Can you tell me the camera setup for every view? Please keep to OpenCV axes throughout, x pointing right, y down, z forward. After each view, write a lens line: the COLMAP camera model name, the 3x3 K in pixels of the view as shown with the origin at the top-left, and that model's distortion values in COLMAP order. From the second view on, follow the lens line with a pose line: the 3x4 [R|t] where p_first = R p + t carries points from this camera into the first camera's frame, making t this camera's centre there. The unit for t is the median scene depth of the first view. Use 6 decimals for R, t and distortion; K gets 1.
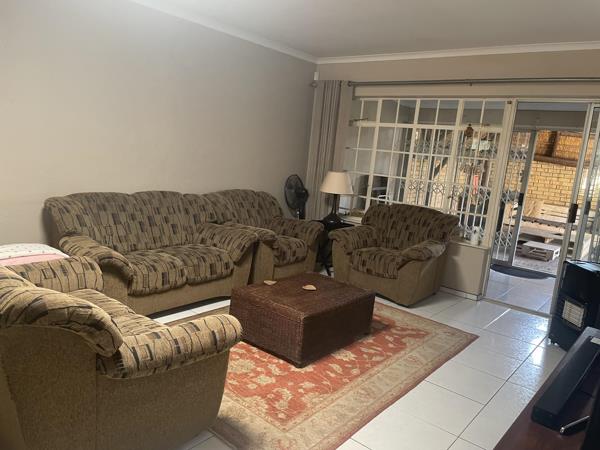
lens RADIAL K [[465.6, 0, 300.2], [0, 465.6, 230.4], [0, 0, 1]] dist [0.052157, -0.003715]
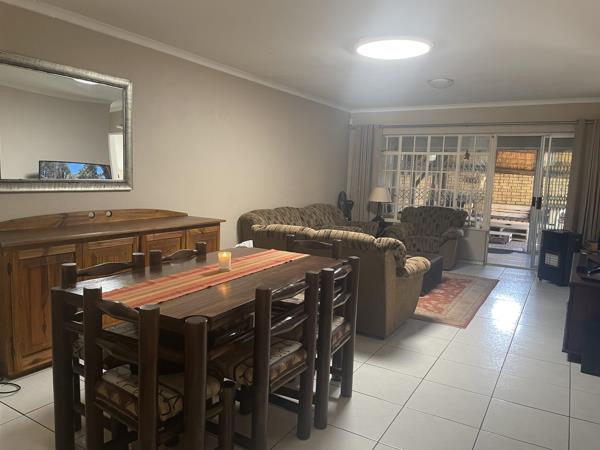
lens RADIAL K [[451.5, 0, 300.0], [0, 451.5, 225.0], [0, 0, 1]] dist [0.062462, -0.069639]
pose [[0.988619, -0.074057, 0.130949, -0.385040], [0.080425, 0.995788, -0.044022, 0.035625], [-0.127137, 0.054052, 0.990411, -0.384327]]
